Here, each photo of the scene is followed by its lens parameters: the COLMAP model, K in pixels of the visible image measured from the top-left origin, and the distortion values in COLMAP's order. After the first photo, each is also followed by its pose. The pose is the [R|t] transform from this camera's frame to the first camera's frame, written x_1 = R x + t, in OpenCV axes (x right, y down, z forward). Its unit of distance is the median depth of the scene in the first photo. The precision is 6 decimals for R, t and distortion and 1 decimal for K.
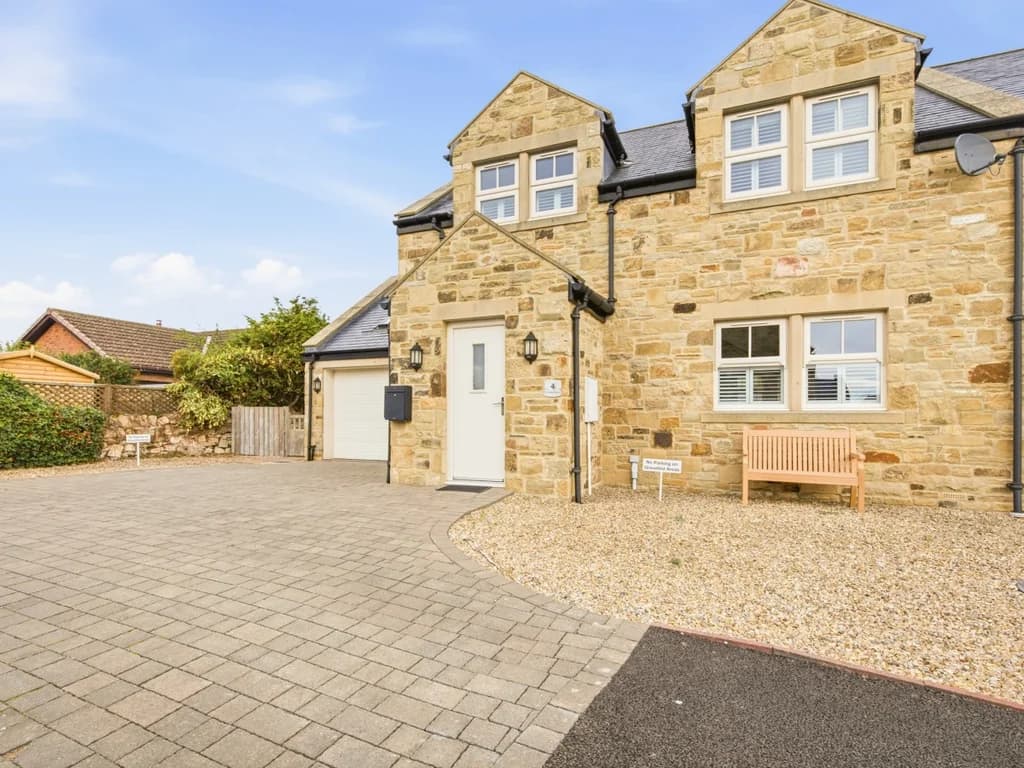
lens RADIAL K [[539.6, 0, 514.2], [0, 539.6, 413.6], [0, 0, 1]] dist [0.000426, -0.000215]
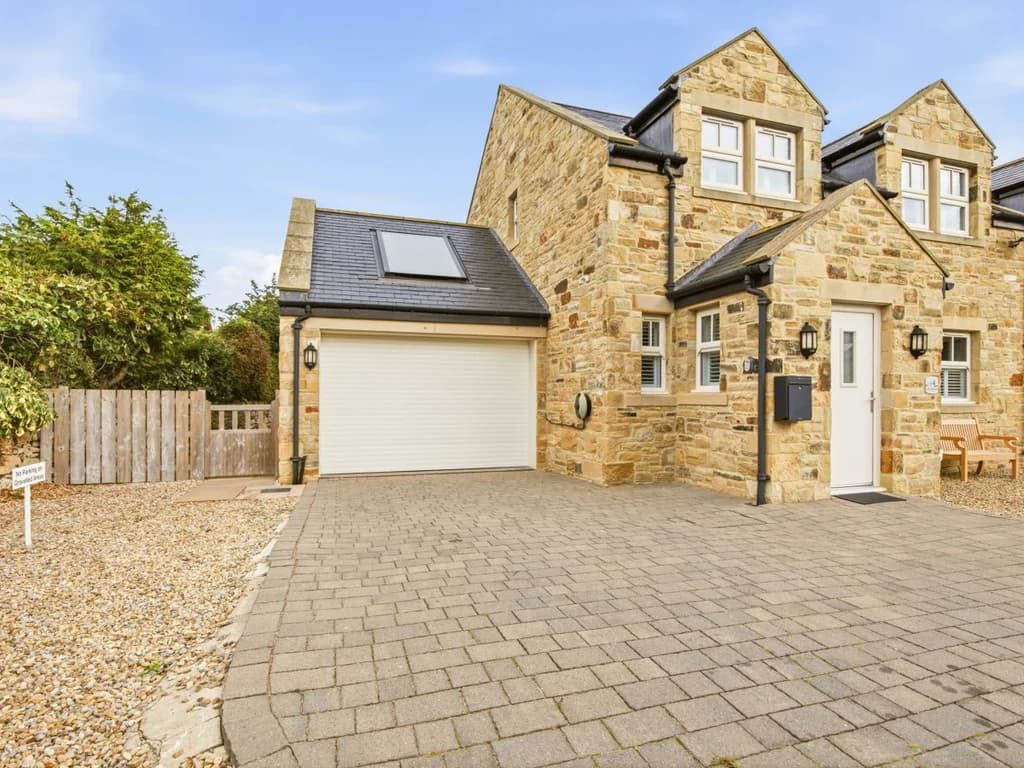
lens RADIAL K [[523.9, 0, 510.0], [0, 523.9, 394.1], [0, 0, 1]] dist [0.001267, 0.000014]
pose [[0.746540, 0.001127, 0.665340, -1.037157], [-0.007092, 0.999955, 0.006264, -0.028132], [-0.665303, -0.009395, 0.746514, 0.722438]]
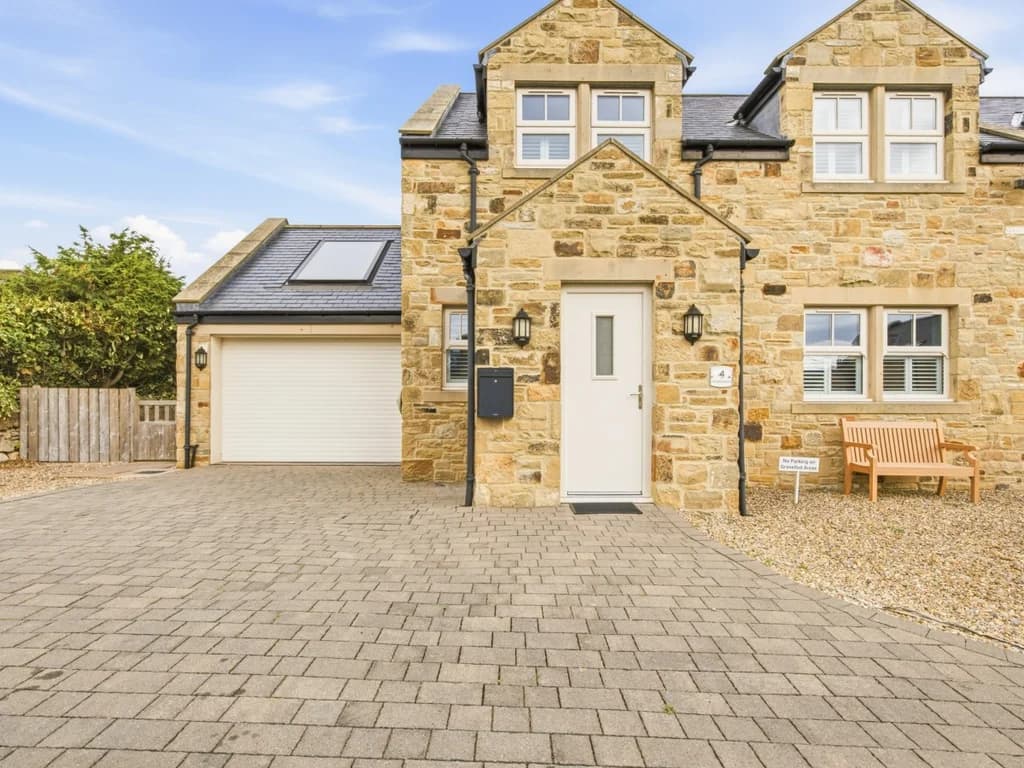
lens RADIAL K [[533.4, 0, 512.1], [0, 533.4, 394.4], [0, 0, 1]] dist [-0.000289, -0.000367]
pose [[0.914095, 0.000098, 0.405500, -0.486676], [-0.003261, 0.999969, 0.007109, -0.022494], [-0.405487, -0.007820, 0.914067, 0.361024]]
